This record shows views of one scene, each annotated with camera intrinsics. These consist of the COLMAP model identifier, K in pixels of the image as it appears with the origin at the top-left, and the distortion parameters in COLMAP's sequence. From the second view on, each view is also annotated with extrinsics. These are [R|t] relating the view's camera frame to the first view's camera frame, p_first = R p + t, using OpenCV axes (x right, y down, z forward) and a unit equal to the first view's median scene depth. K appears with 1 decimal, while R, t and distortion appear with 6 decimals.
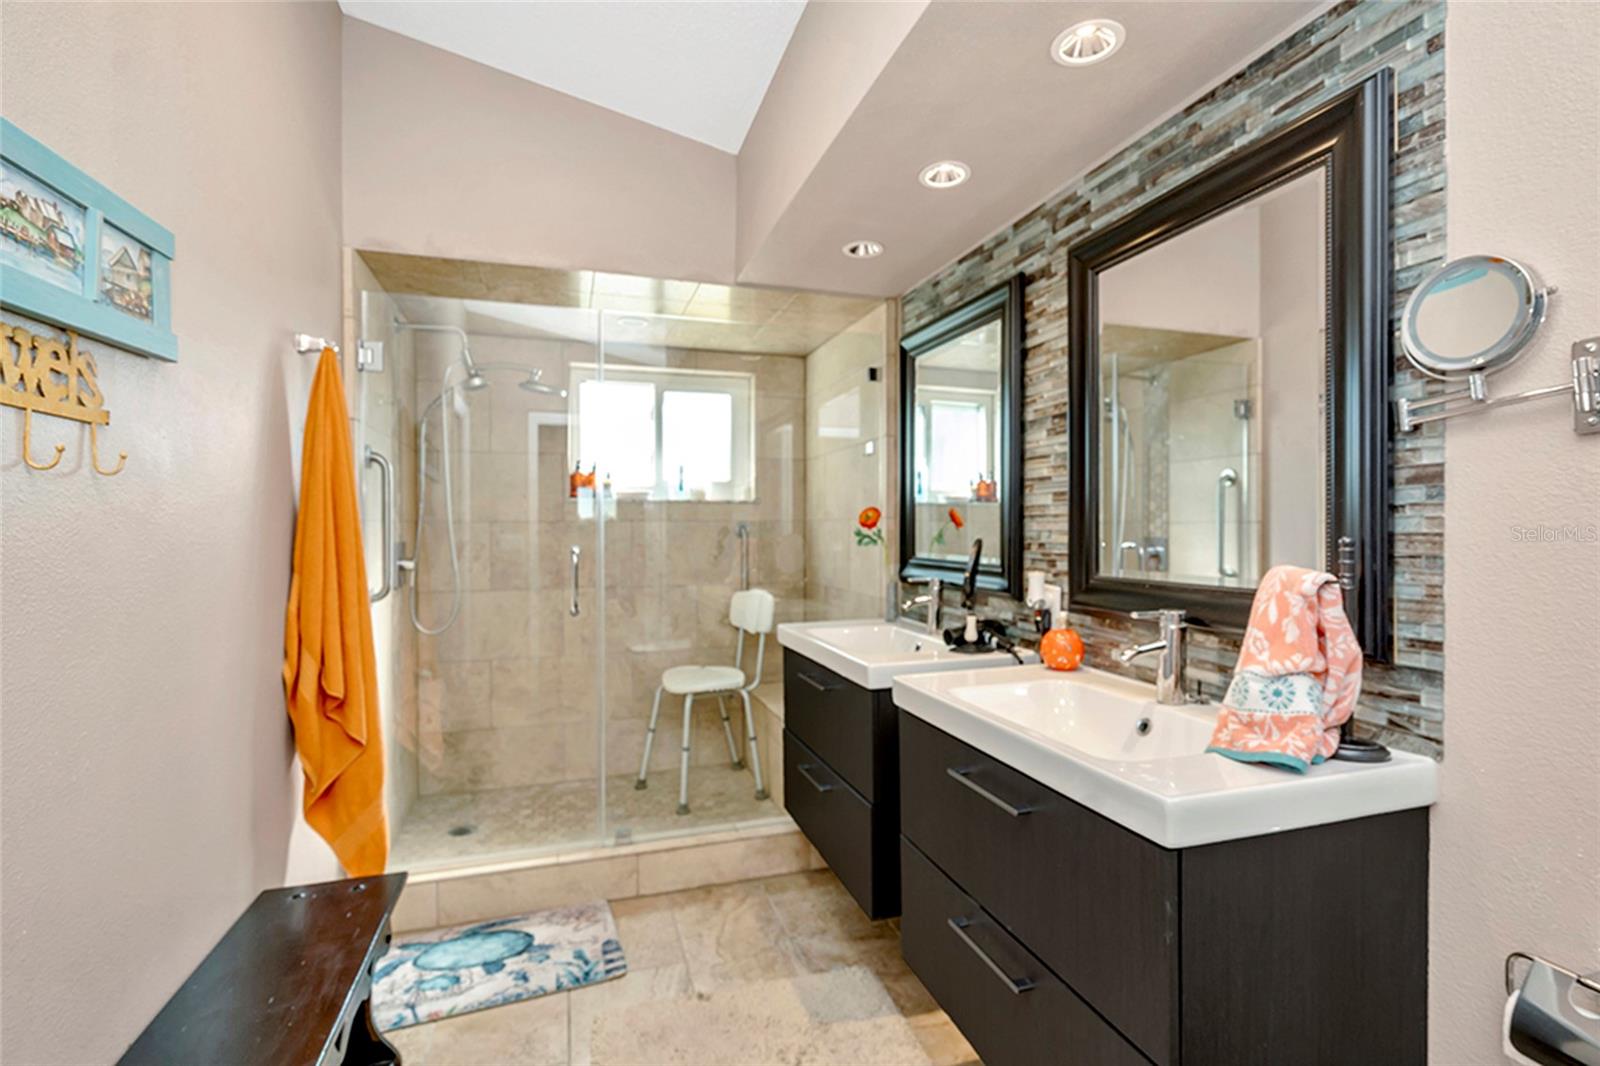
lens RADIAL K [[729.7, 0, 799.5], [0, 729.7, 527.6], [0, 0, 1]] dist [-0.002359, 0.002122]
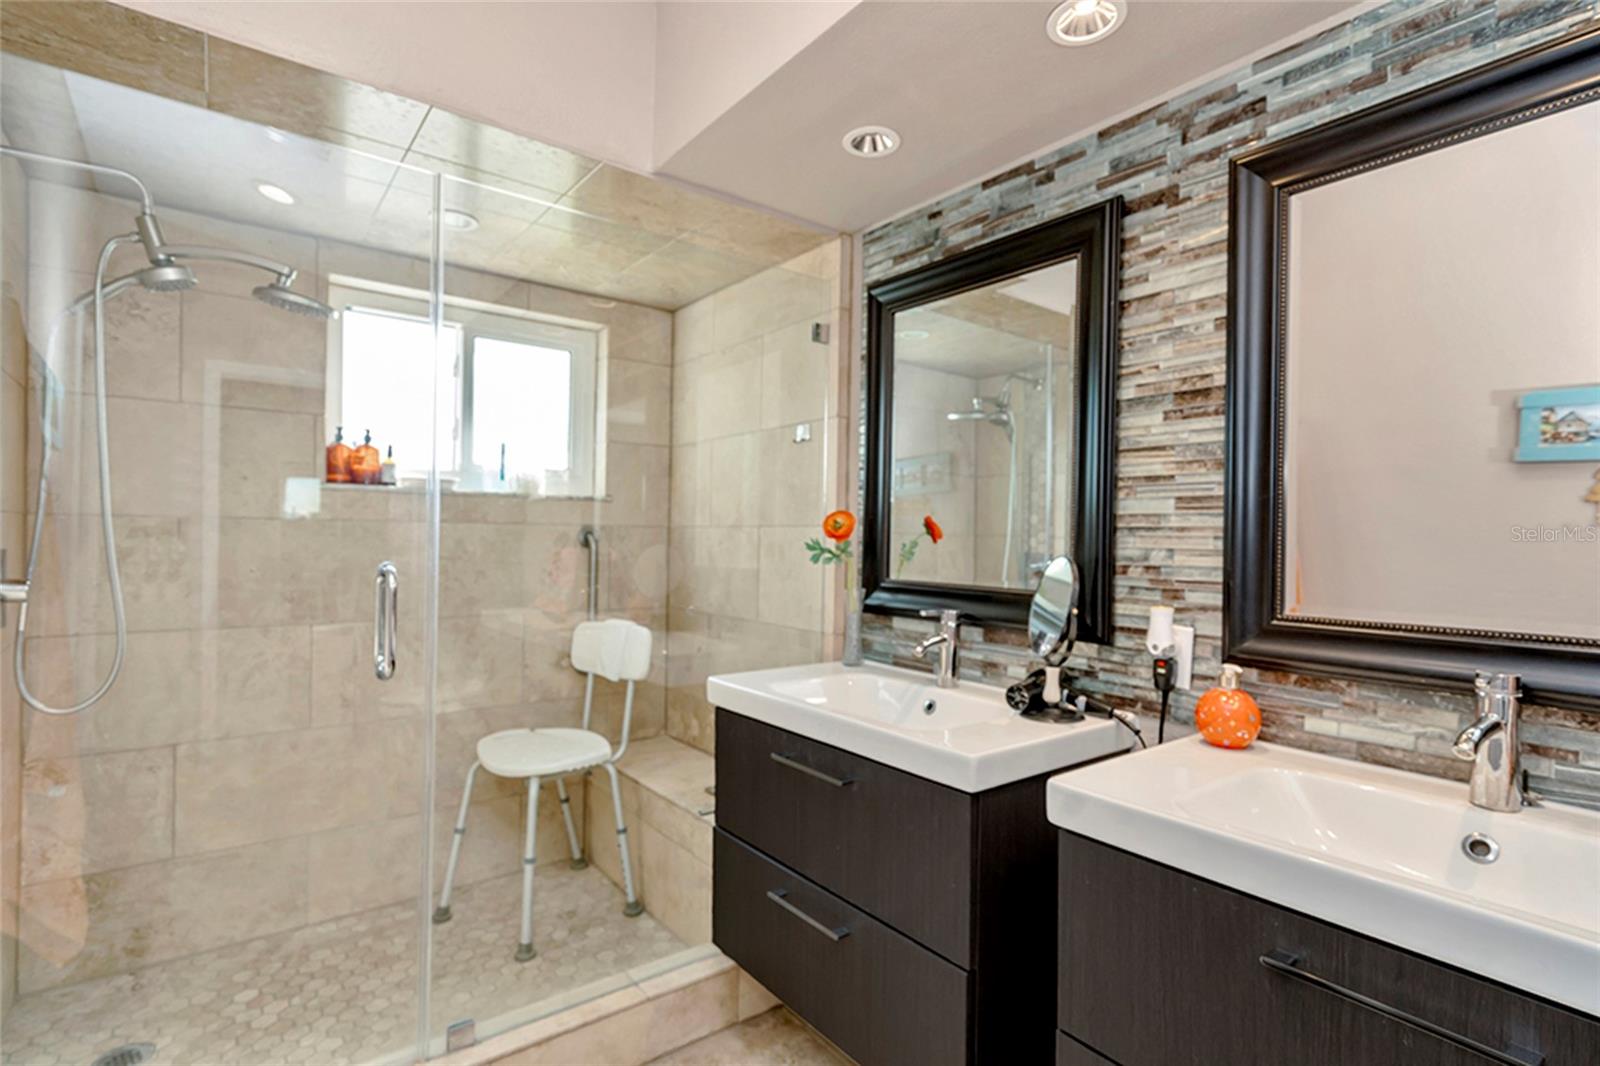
lens RADIAL K [[786.6, 0, 768.0], [0, 786.6, 526.9], [0, 0, 1]] dist [0.005619, 0.003553]
pose [[0.950606, 0.020191, 0.309743, -0.271791], [-0.017423, 0.999780, -0.011701, -0.001865], [-0.309911, 0.005726, 0.950748, 0.358826]]
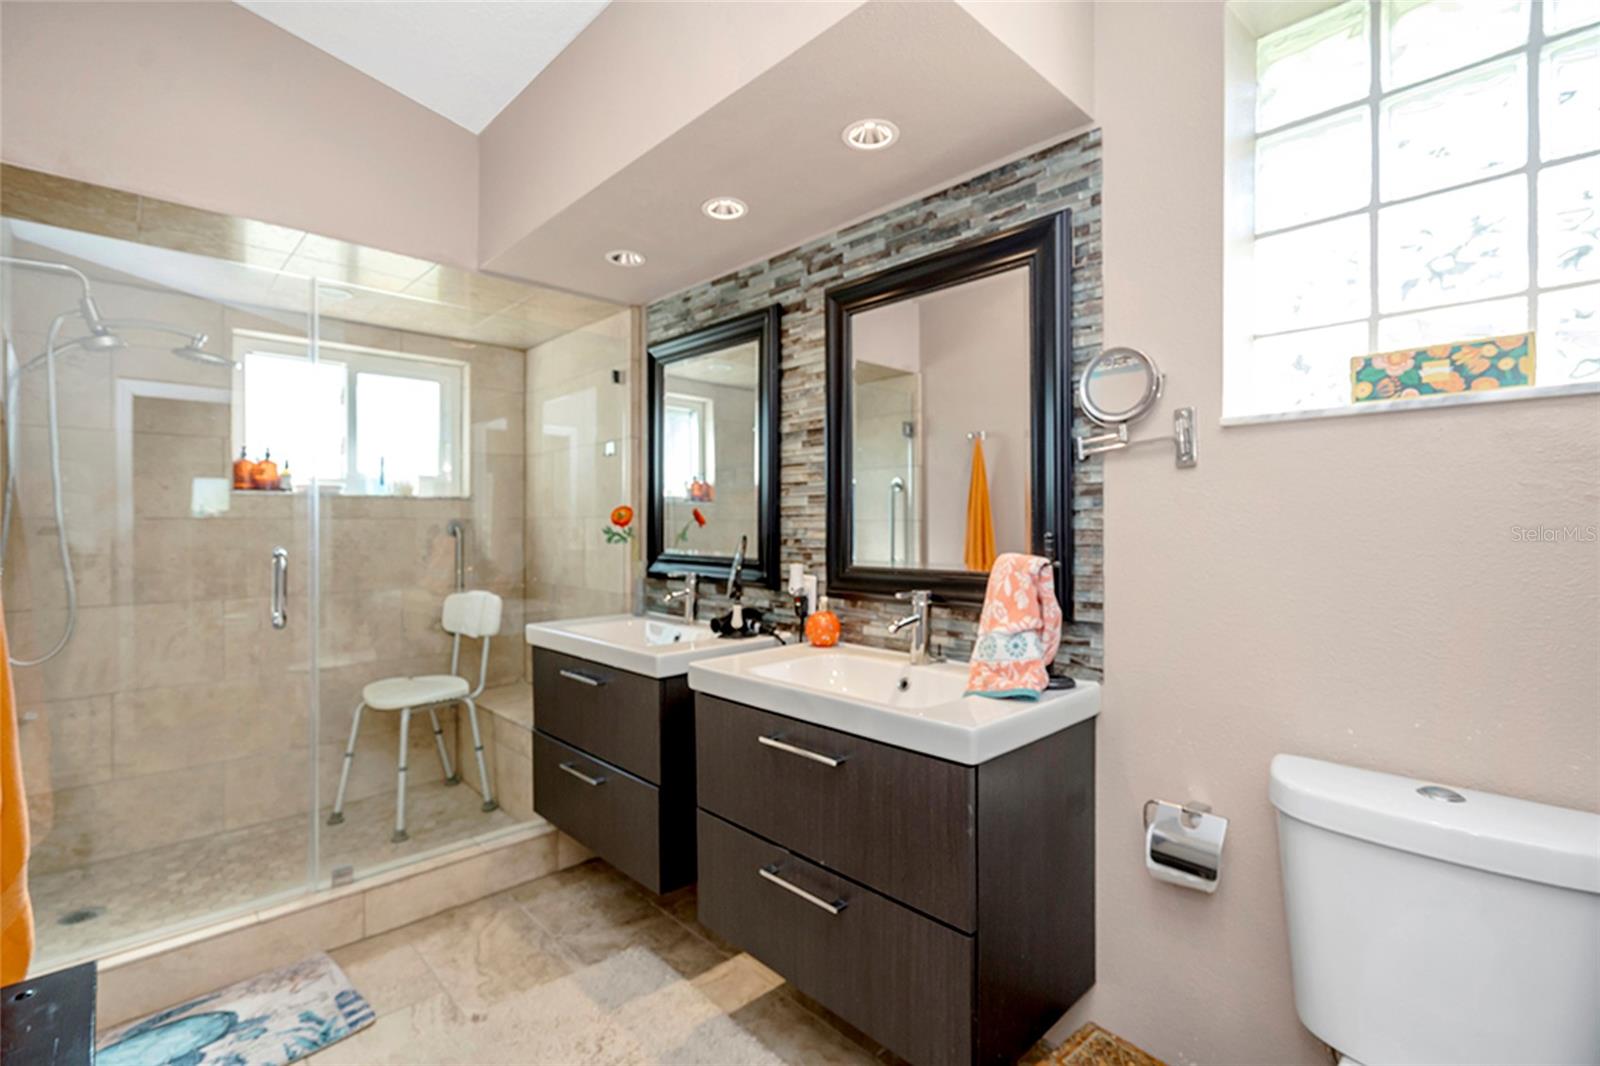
lens RADIAL K [[729.7, 0, 773.1], [0, 729.7, 518.3], [0, 0, 1]] dist [-0.002359, 0.002122]
pose [[0.905949, 0.003930, 0.423369, -0.188127], [0.000211, 0.999953, -0.009735, -0.000414], [-0.423387, 0.008909, 0.905905, -0.031957]]
